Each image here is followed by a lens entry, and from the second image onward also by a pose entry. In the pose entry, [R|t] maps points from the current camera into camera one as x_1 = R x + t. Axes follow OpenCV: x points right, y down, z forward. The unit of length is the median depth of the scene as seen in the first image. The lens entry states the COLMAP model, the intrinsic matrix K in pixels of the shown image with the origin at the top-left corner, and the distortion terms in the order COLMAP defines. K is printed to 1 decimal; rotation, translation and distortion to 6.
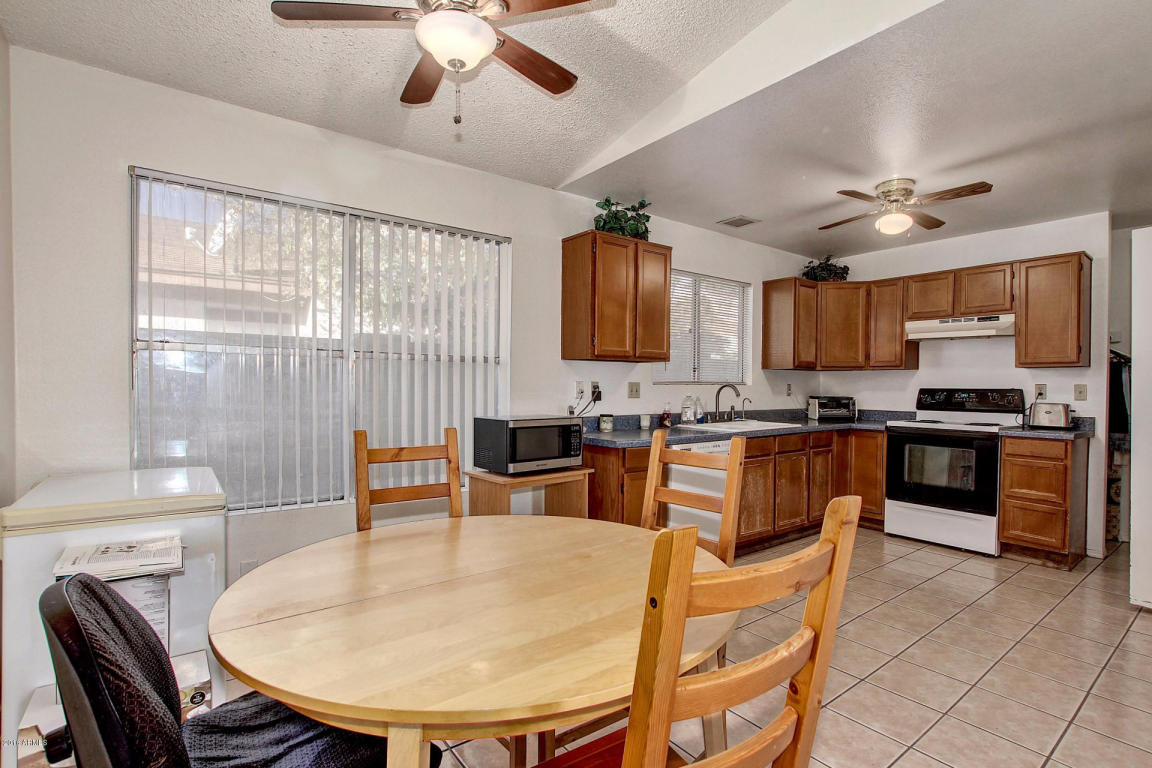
lens RADIAL K [[534.3, 0, 578.1], [0, 534.3, 387.1], [0, 0, 1]] dist [-0.031544, 0.002171]
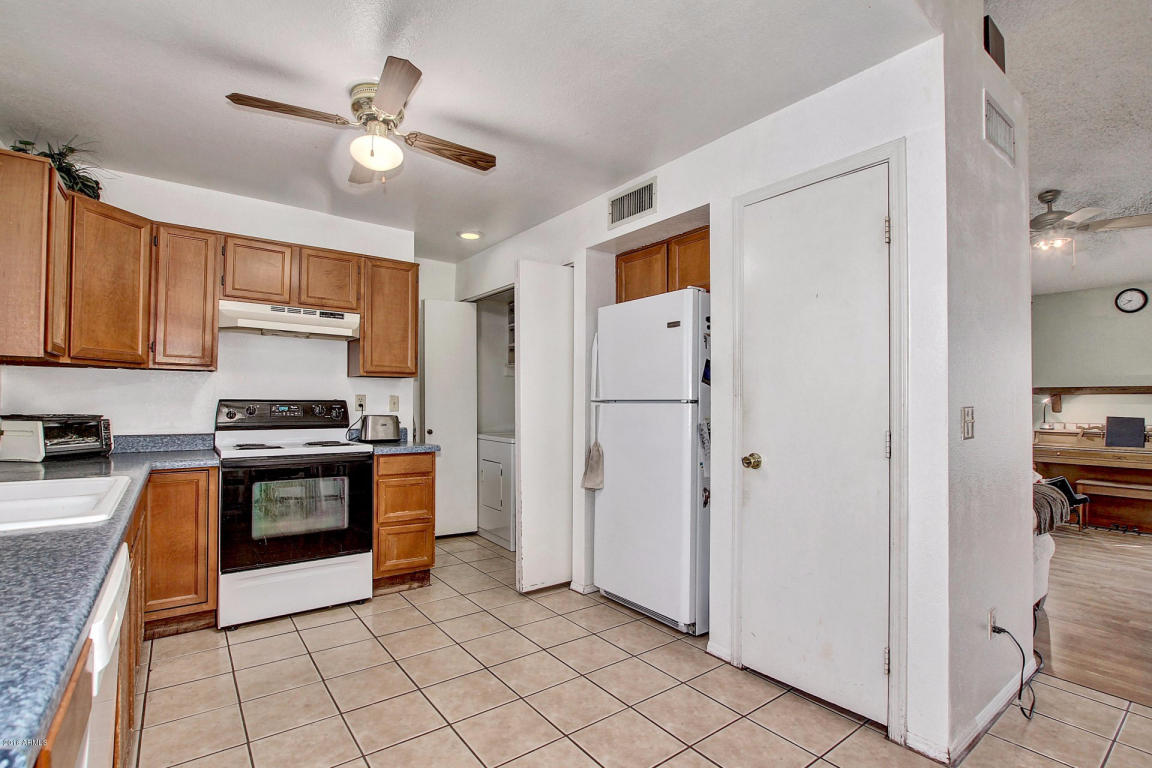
lens RADIAL K [[534.3, 0, 579.8], [0, 534.3, 394.1], [0, 0, 1]] dist [-0.031544, 0.002171]
pose [[-0.019654, 0.006711, 0.999784, -0.057433], [-0.001860, 0.999975, -0.006749, -0.000977], [-0.999805, -0.001992, -0.019641, 0.609978]]
